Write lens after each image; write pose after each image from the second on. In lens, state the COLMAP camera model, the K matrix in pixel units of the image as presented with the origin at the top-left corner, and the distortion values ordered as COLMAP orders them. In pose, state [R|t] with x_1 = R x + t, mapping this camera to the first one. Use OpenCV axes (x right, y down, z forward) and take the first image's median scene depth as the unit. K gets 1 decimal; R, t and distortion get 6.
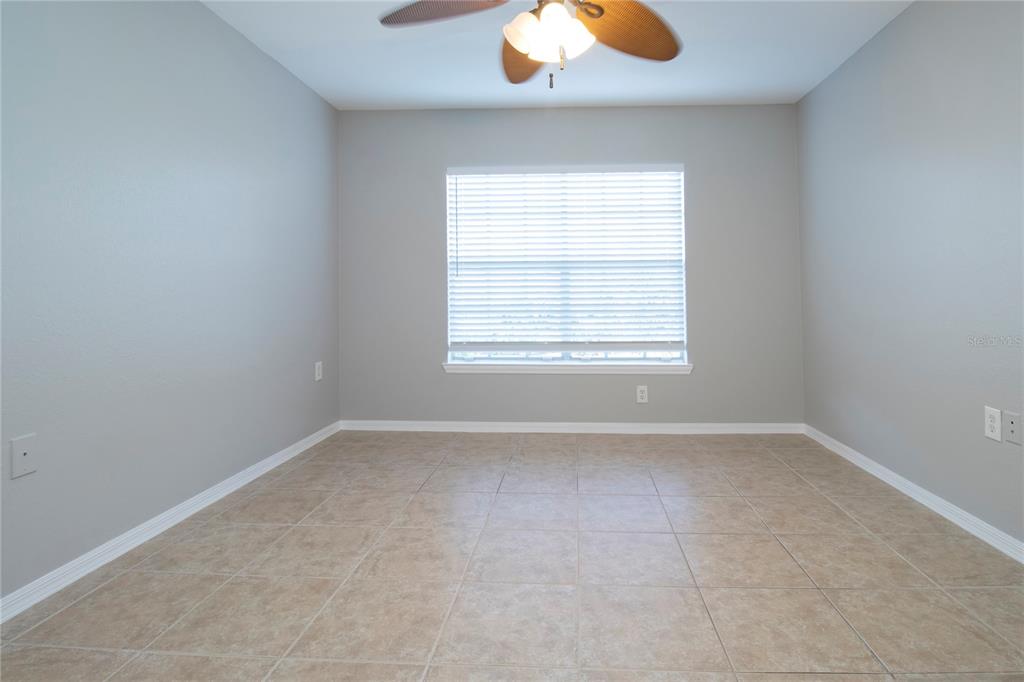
lens RADIAL K [[522.8, 0, 550.1], [0, 522.8, 273.5], [0, 0, 1]] dist [0.000607, -0.011846]
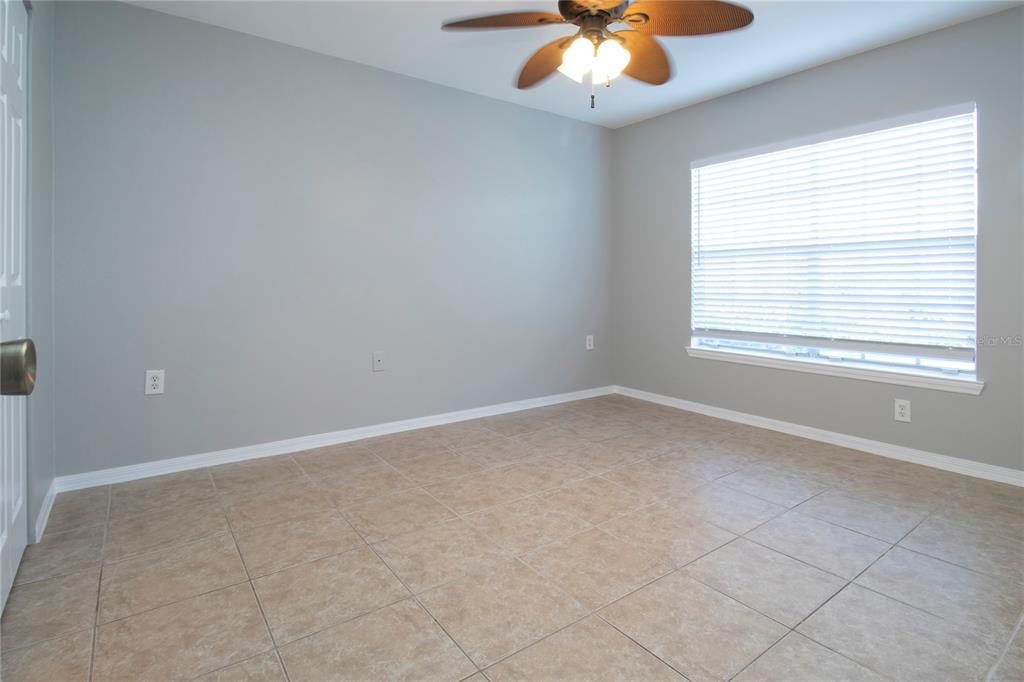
lens RADIAL K [[526.5, 0, 514.8], [0, 526.5, 280.5], [0, 0, 1]] dist [0.001534, -0.010965]
pose [[0.621448, 0.000067, -0.783455, 0.420190], [0.031983, 0.999164, 0.025455, -0.002821], [0.782802, -0.040876, 0.620927, 0.059572]]
